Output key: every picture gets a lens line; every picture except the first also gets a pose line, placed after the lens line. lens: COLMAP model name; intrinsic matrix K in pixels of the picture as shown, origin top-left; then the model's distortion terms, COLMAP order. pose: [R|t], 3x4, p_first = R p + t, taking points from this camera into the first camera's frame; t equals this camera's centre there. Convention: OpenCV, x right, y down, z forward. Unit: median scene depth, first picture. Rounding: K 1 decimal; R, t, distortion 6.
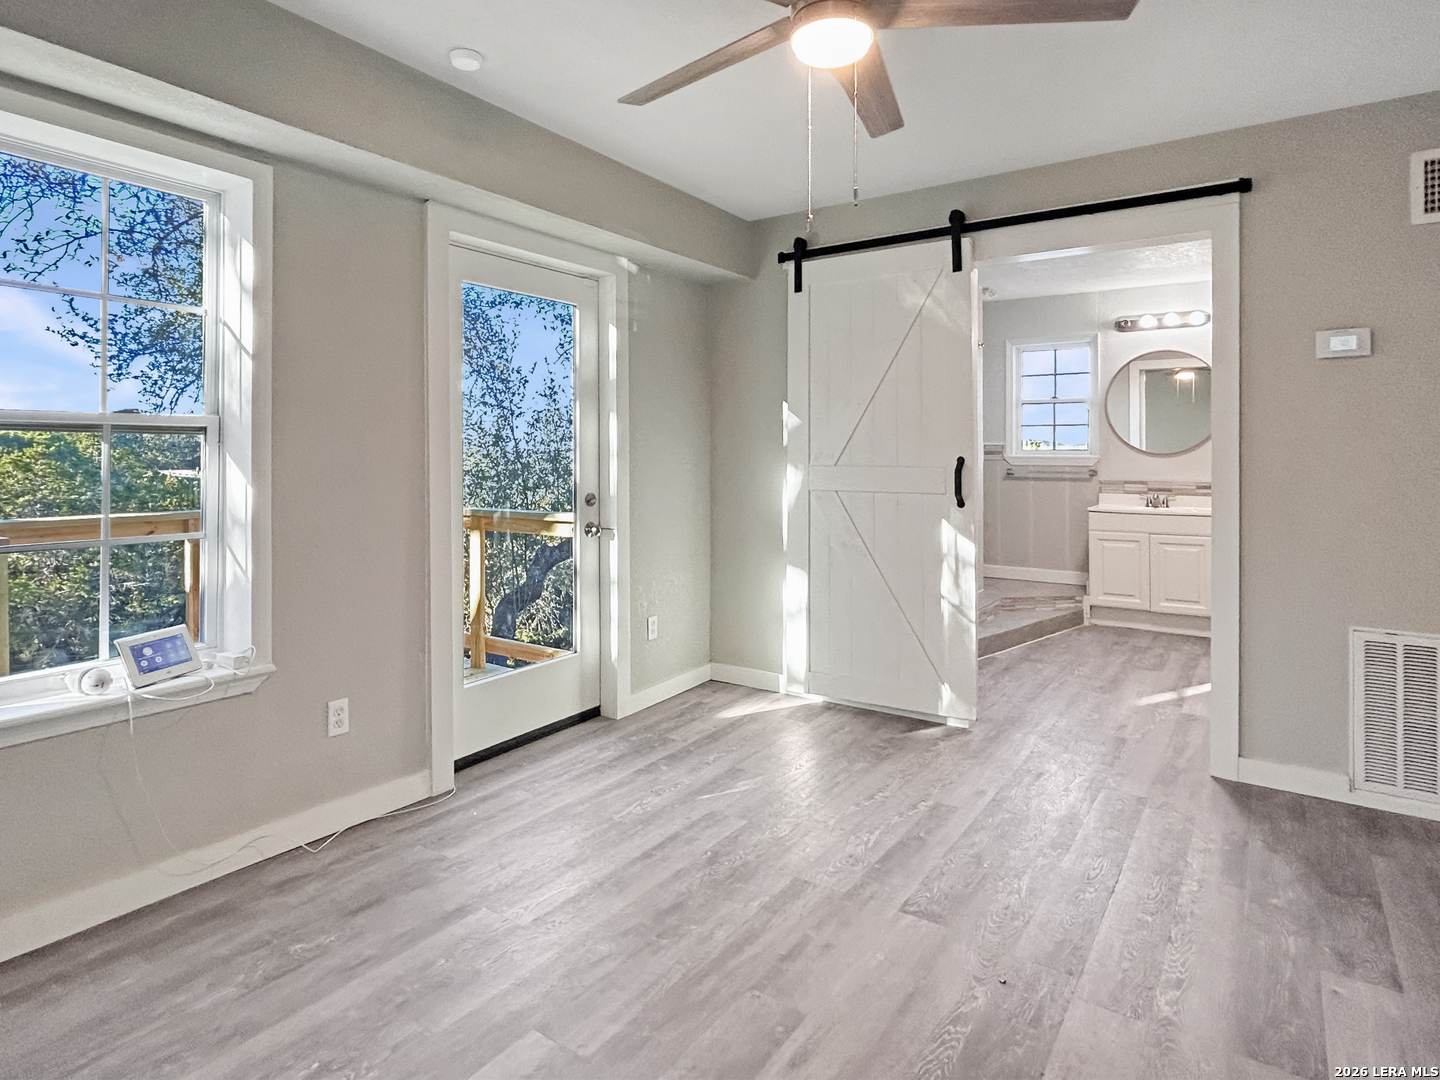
lens RADIAL K [[887.0, 0, 757.8], [0, 887.0, 463.0], [0, 0, 1]] dist [-0.002184, -0.001587]
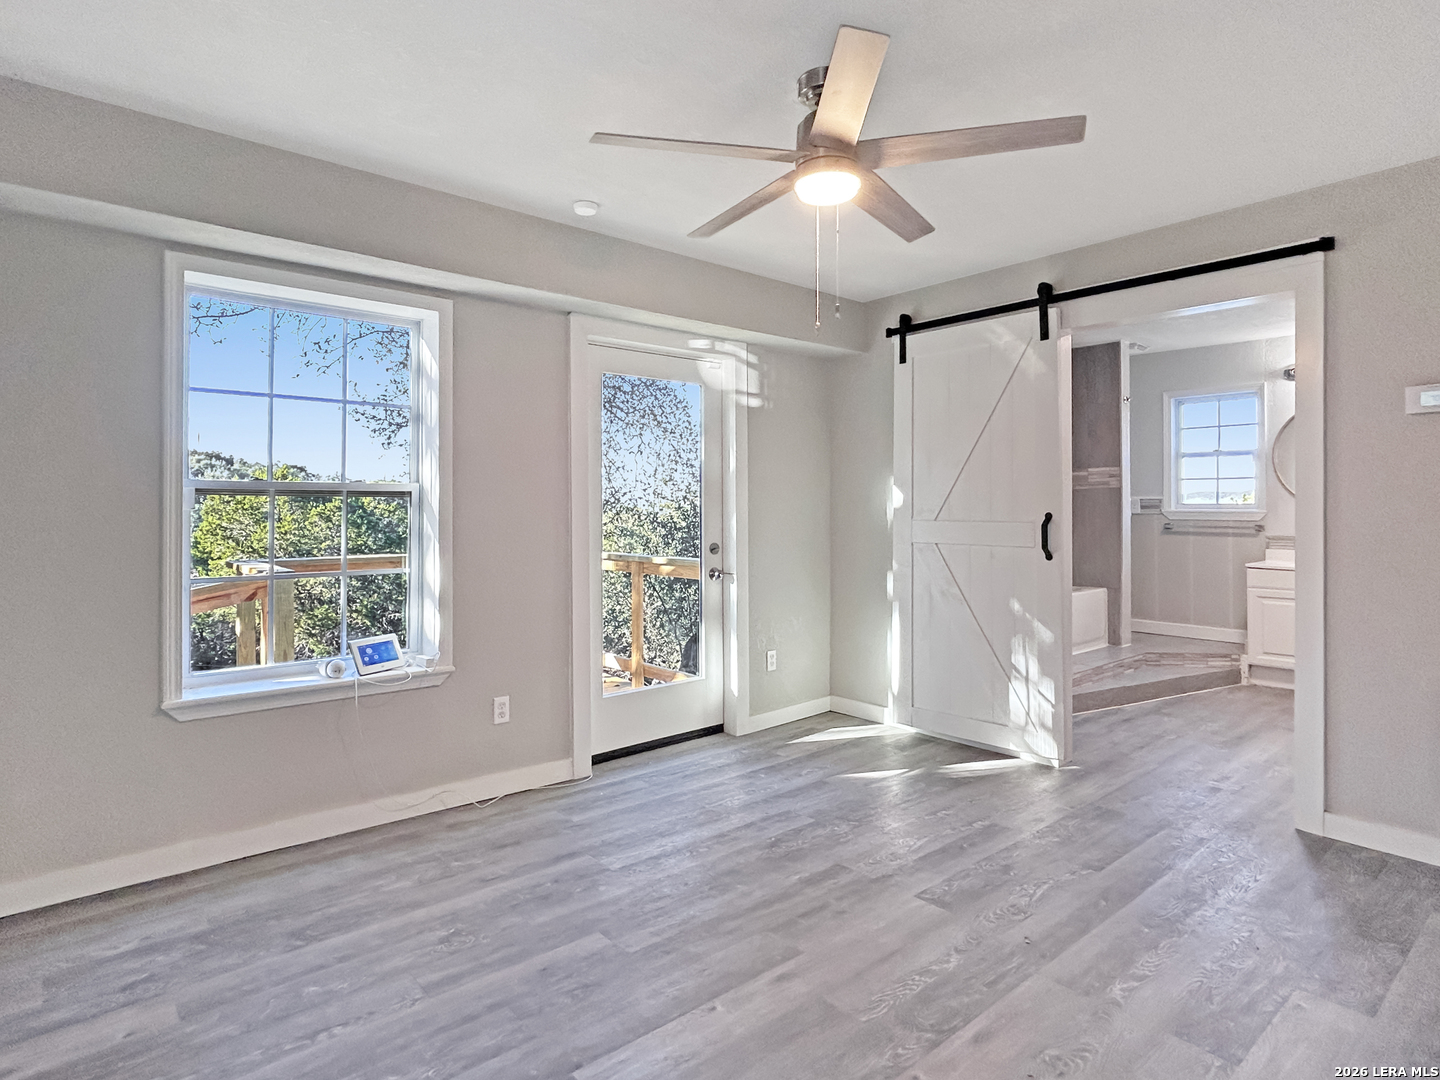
lens RADIAL K [[887.0, 0, 746.0], [0, 887.0, 512.0], [0, 0, 1]] dist [-0.002184, -0.001587]
pose [[0.966569, 0.001060, -0.256404, 0.172466], [-0.001879, 0.999994, -0.002948, -0.004205], [0.256399, 0.003331, 0.966565, -0.146563]]
